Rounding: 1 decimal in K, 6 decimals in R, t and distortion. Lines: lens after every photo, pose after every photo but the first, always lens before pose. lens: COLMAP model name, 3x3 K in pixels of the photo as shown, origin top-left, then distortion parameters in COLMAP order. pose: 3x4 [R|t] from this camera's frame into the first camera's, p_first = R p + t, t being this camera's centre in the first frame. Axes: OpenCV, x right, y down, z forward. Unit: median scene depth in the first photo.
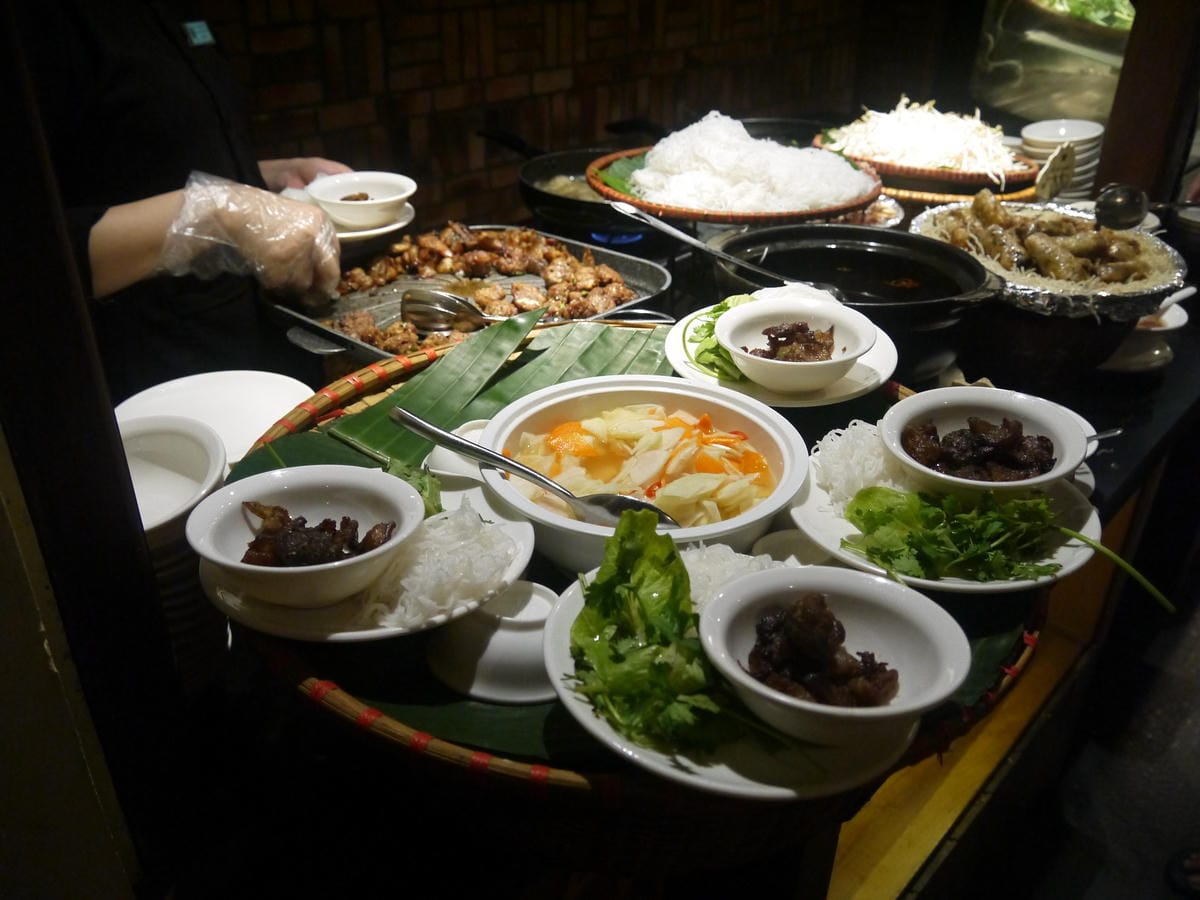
lens RADIAL K [[988.9, 0, 600.0], [0, 988.9, 450.0], [0, 0, 1]] dist [-0.057156, 0.025204]
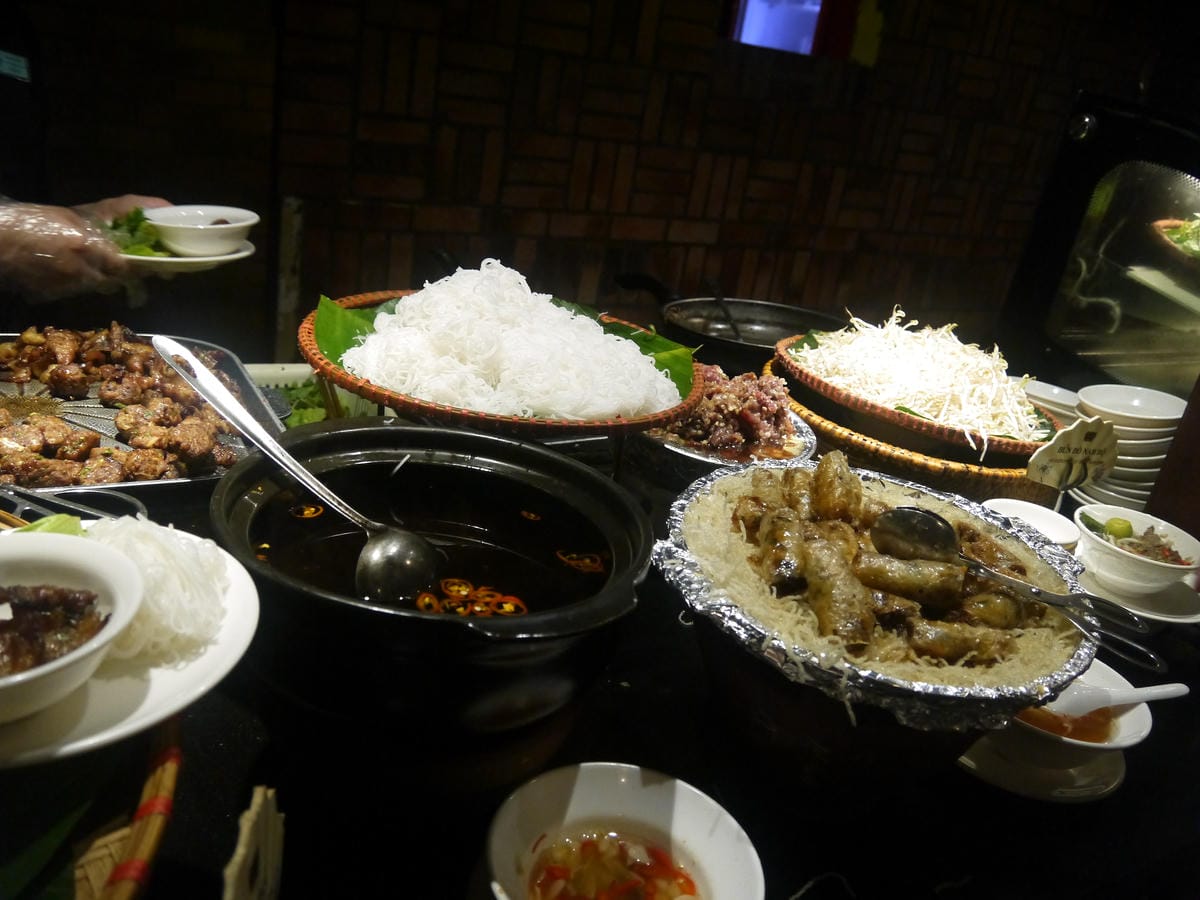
lens RADIAL K [[988.9, 0, 600.0], [0, 988.9, 450.0], [0, 0, 1]] dist [-0.057156, 0.025204]
pose [[0.942697, 0.244814, -0.226692, 0.151660], [-0.274654, 0.955157, -0.110635, -0.057940], [0.189442, 0.166557, 0.967662, 0.127613]]
